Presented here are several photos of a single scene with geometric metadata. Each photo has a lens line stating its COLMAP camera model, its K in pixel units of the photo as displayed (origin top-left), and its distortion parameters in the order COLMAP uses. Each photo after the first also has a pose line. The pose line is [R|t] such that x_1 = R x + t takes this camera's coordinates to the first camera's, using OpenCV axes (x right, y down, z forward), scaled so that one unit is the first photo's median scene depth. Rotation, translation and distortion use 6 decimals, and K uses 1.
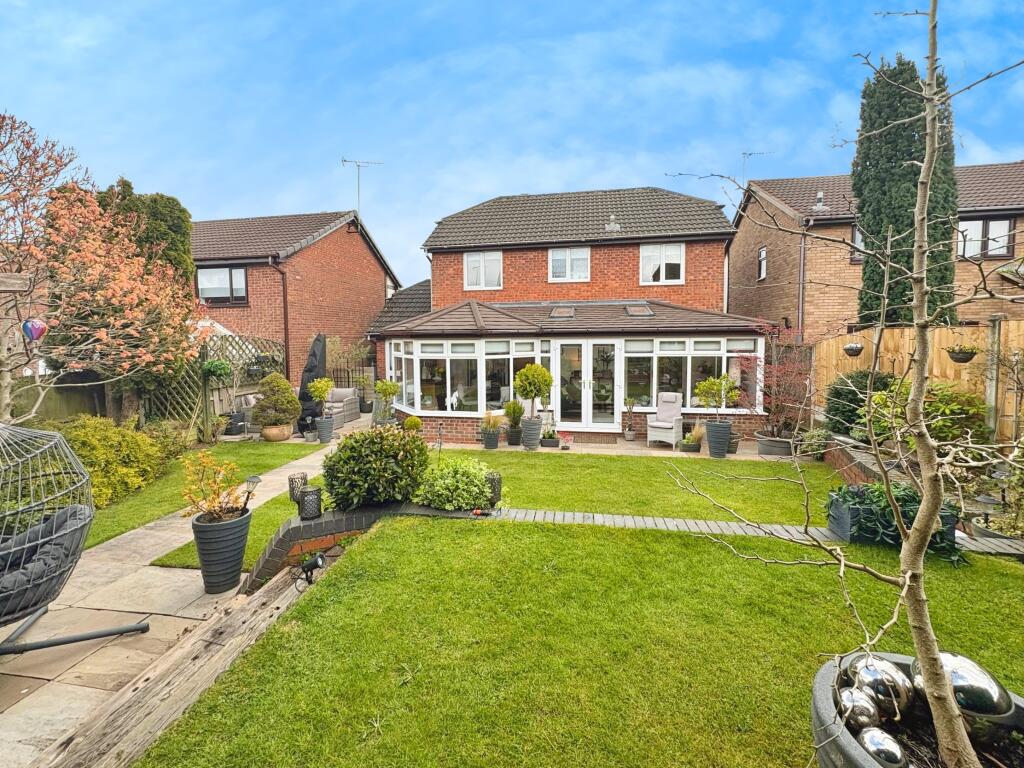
lens RADIAL K [[408.9, 0, 511.8], [0, 408.9, 382.5], [0, 0, 1]] dist [0.002231, 0.000317]
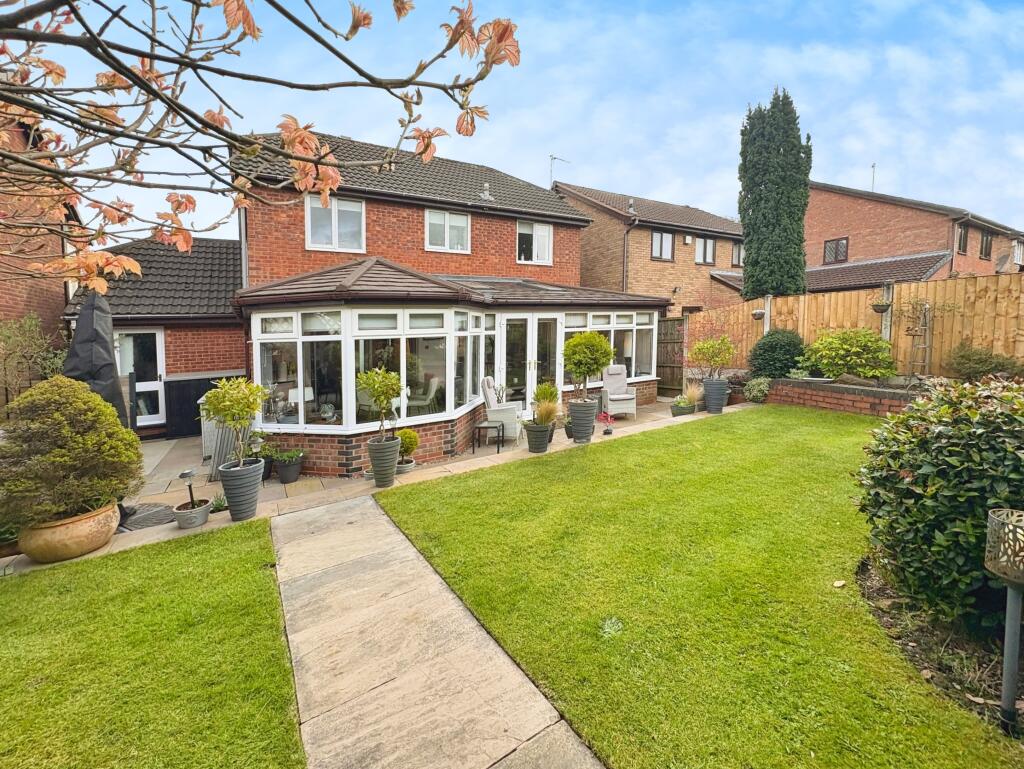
lens RADIAL K [[412.3, 0, 510.6], [0, 412.3, 380.8], [0, 0, 1]] dist [-0.000421, 0.000037]
pose [[0.759568, -0.094276, 0.643559, -0.428314], [0.101232, 0.994518, 0.026209, 0.010095], [-0.642502, 0.045242, 0.764947, 0.359822]]
